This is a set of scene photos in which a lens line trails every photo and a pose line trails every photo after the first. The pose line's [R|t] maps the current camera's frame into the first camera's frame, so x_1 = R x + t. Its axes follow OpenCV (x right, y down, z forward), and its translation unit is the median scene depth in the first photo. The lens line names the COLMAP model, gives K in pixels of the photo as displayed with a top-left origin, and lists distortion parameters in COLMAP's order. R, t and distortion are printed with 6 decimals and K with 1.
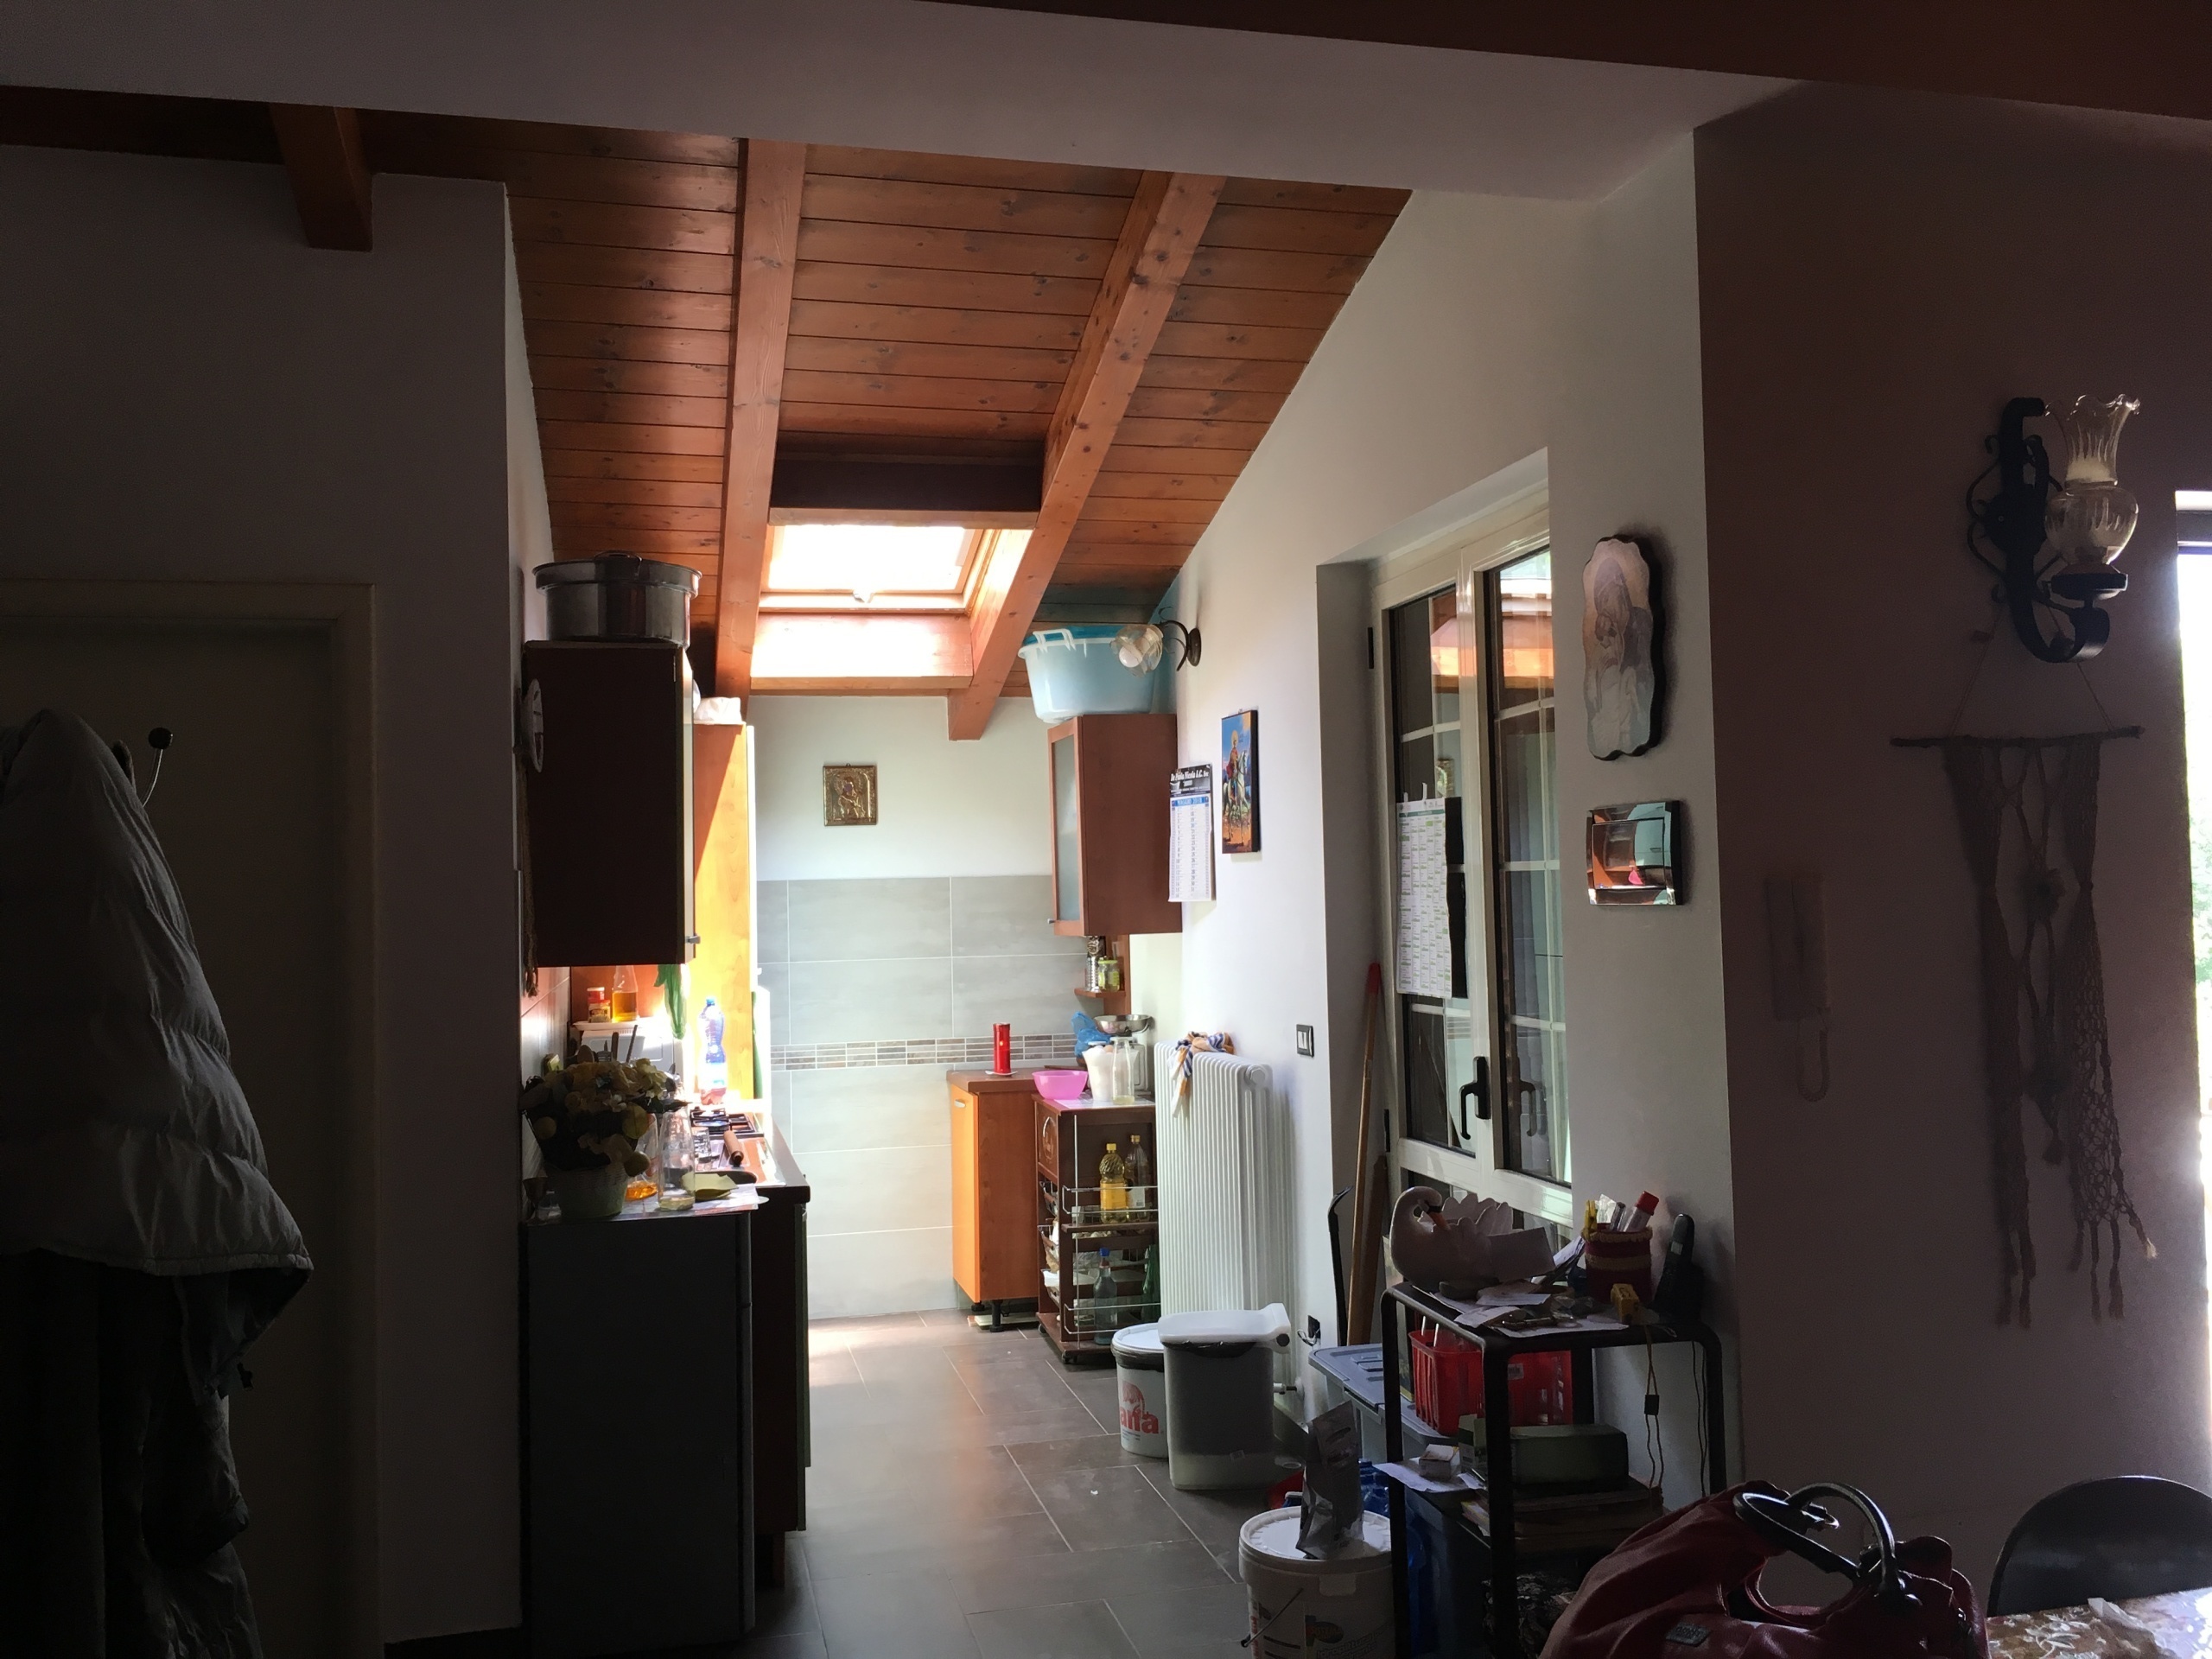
lens RADIAL K [[1900.9, 0, 1101.8], [0, 1900.9, 831.3], [0, 0, 1]] dist [0.067527, -0.085623]
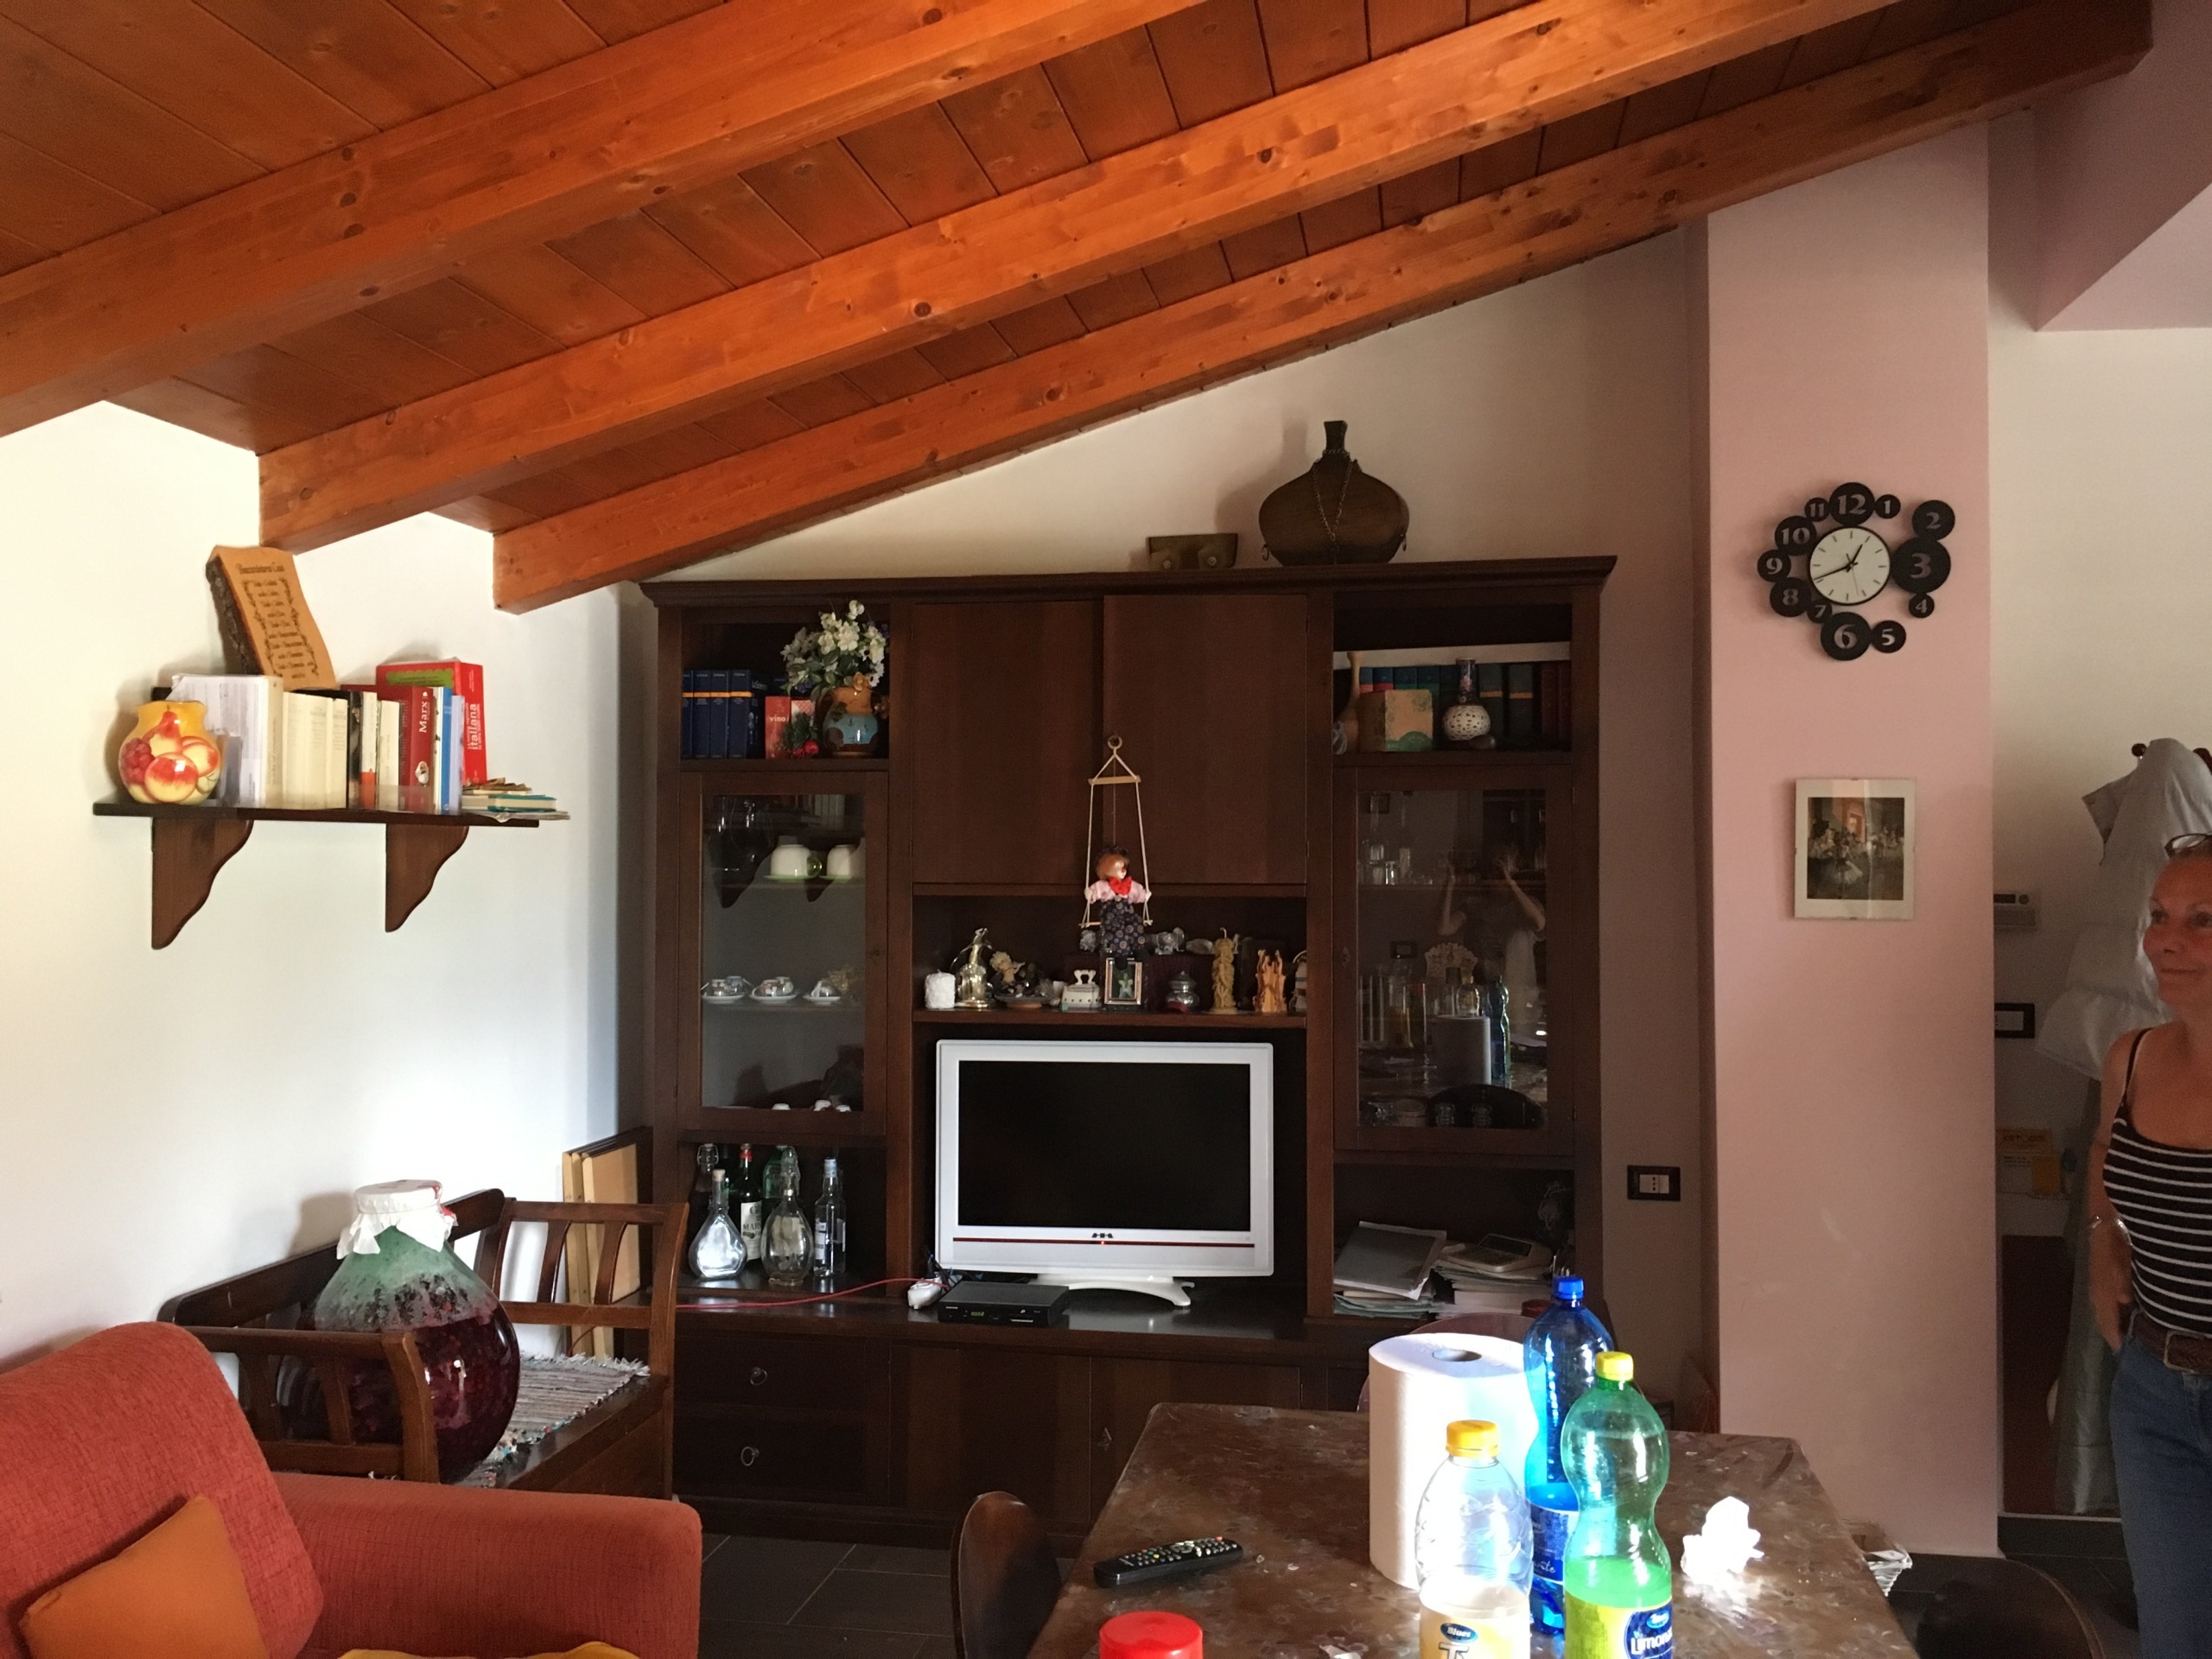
lens RADIAL K [[1890.5, 0, 1098.0], [0, 1890.5, 833.3], [0, 0, 1]] dist [0.057279, -0.008964]
pose [[-0.393739, 0.010315, -0.919165, 0.492989], [0.038502, 0.999245, -0.005280, -0.004407], [0.918416, -0.037468, -0.393838, 0.315111]]
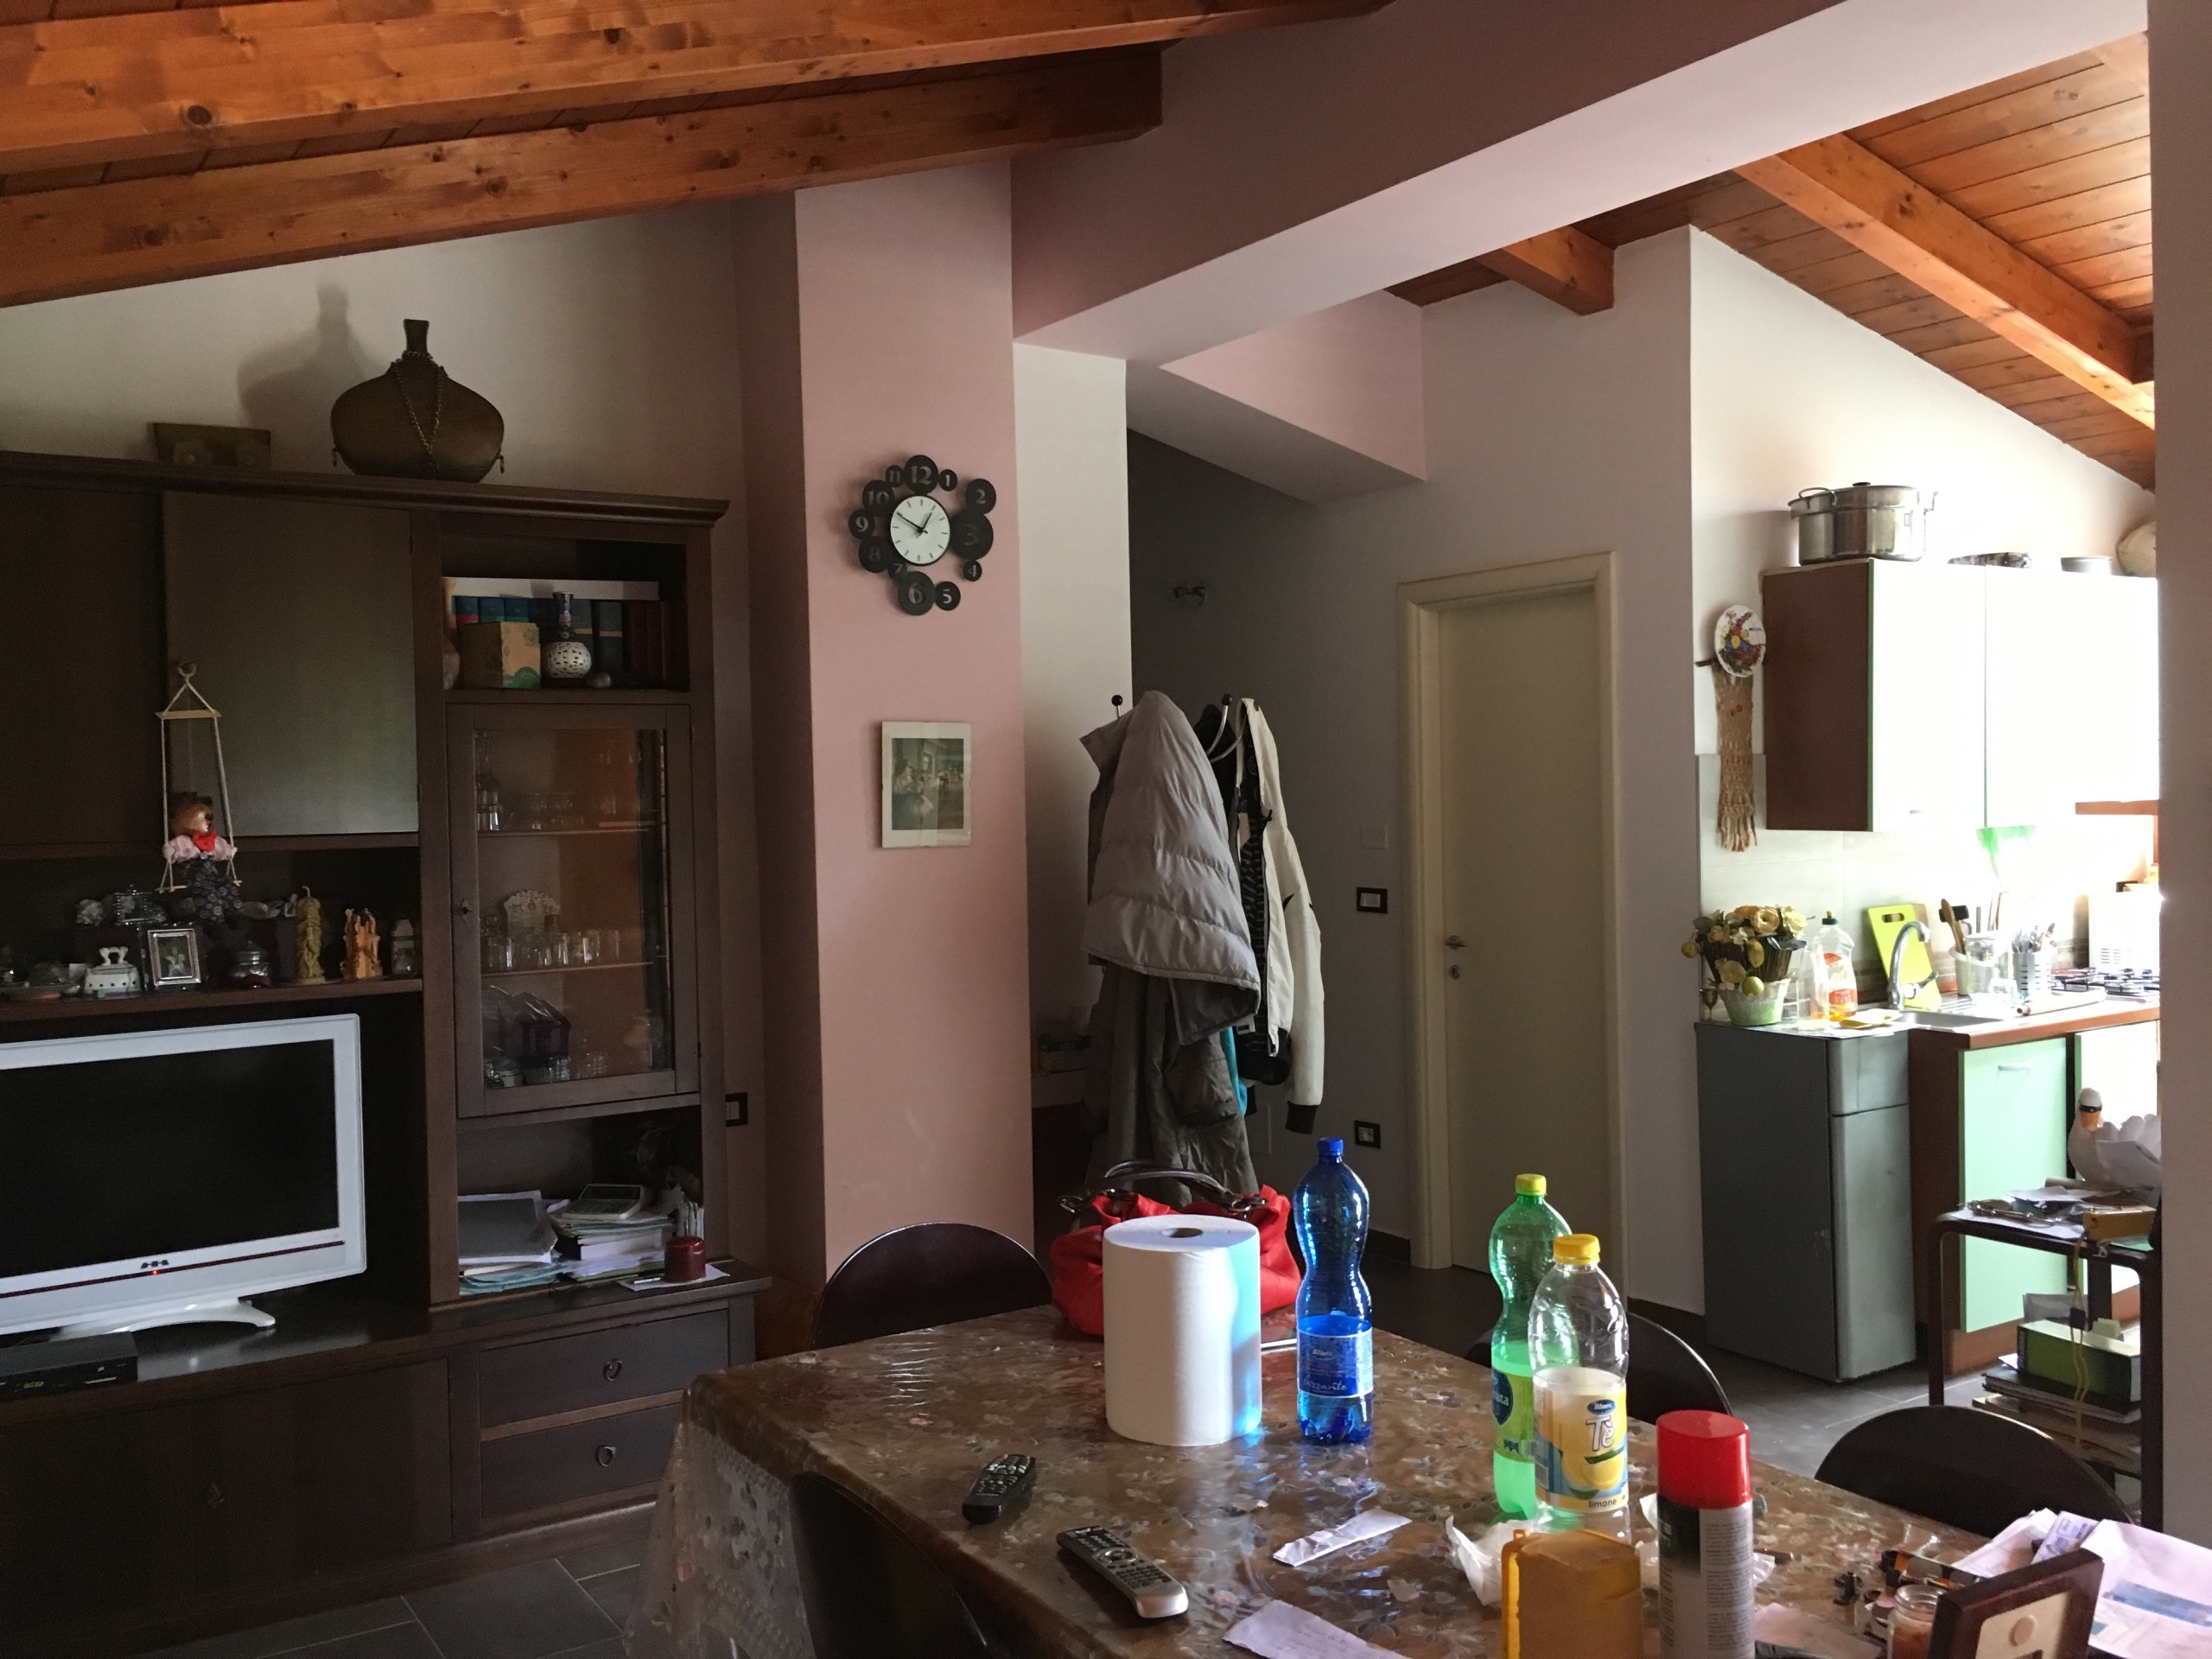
lens RADIAL K [[1900.9, 0, 1101.8], [0, 1900.9, 831.3], [0, 0, 1]] dist [0.067527, -0.085623]
pose [[0.341385, 0.032406, -0.939365, 0.499617], [0.046232, 0.997617, 0.051217, -0.008869], [0.938786, -0.060914, 0.339073, 0.107212]]
